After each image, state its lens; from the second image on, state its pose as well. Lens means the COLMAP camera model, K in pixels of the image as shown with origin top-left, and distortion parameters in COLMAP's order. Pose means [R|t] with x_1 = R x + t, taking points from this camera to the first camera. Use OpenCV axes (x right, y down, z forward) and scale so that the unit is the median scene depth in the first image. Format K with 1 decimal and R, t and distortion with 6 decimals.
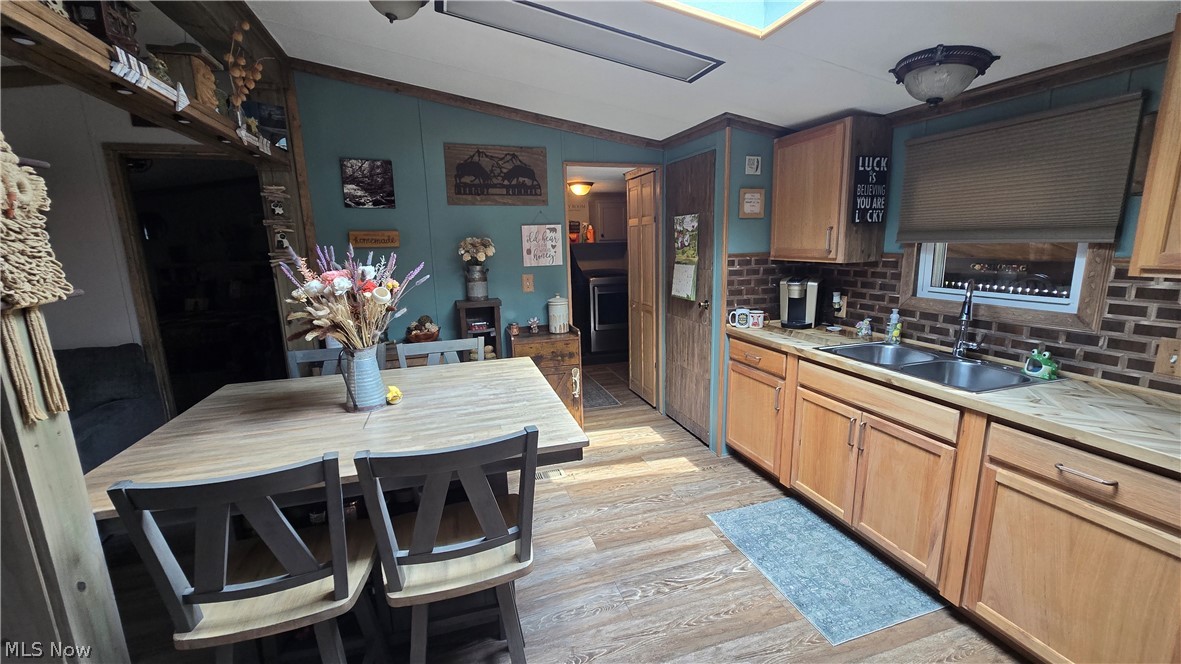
lens RADIAL K [[483.2, 0, 595.1], [0, 483.2, 335.6], [0, 0, 1]] dist [-0.009199, 0.003249]
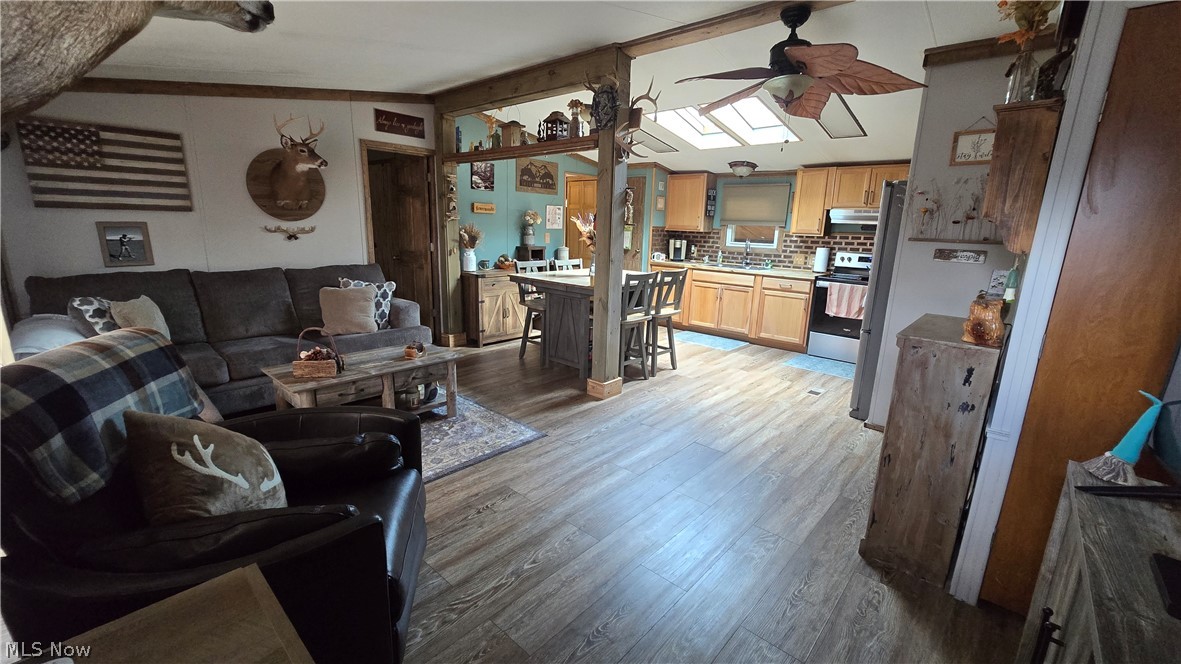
lens RADIAL K [[483.2, 0, 593.1], [0, 483.2, 336.6], [0, 0, 1]] dist [-0.009199, 0.003249]
pose [[0.862269, -0.066460, 0.502070, -1.298274], [0.047219, 0.997584, 0.050958, 0.242323], [-0.504244, -0.020232, 0.863324, -0.898400]]
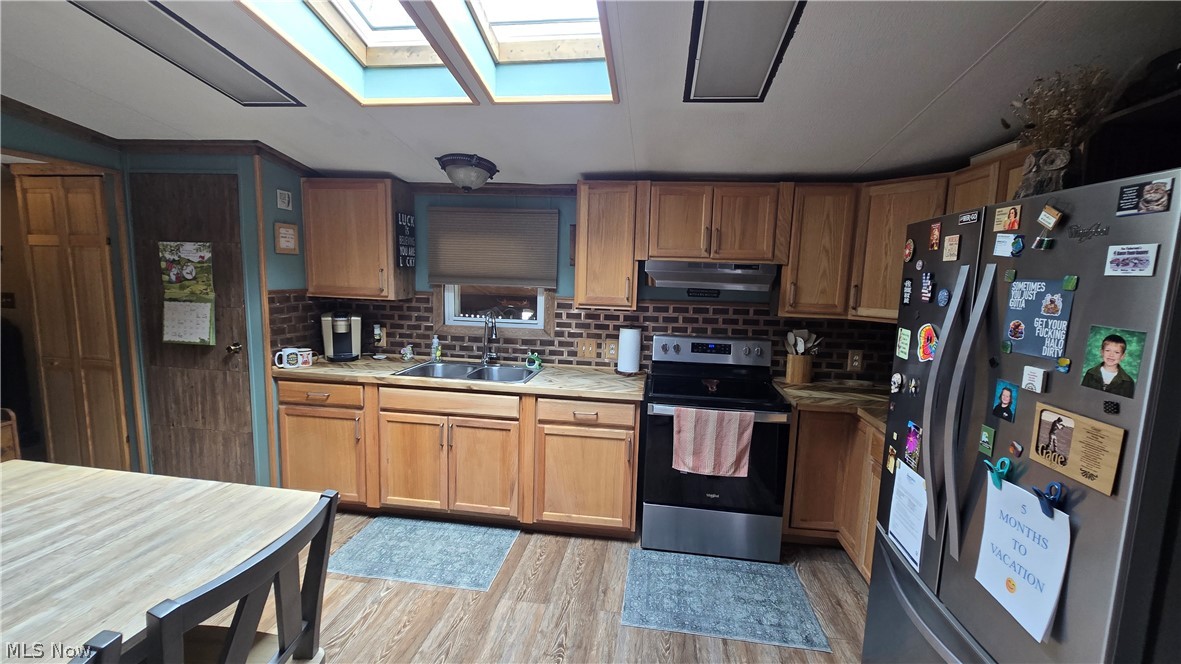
lens RADIAL K [[483.2, 0, 601.1], [0, 483.2, 333.3], [0, 0, 1]] dist [-0.009199, 0.003249]
pose [[0.418719, -0.075442, 0.904977, -0.358861], [0.132032, 0.991012, 0.021525, -0.029672], [-0.898466, 0.110473, 0.424916, 0.057384]]
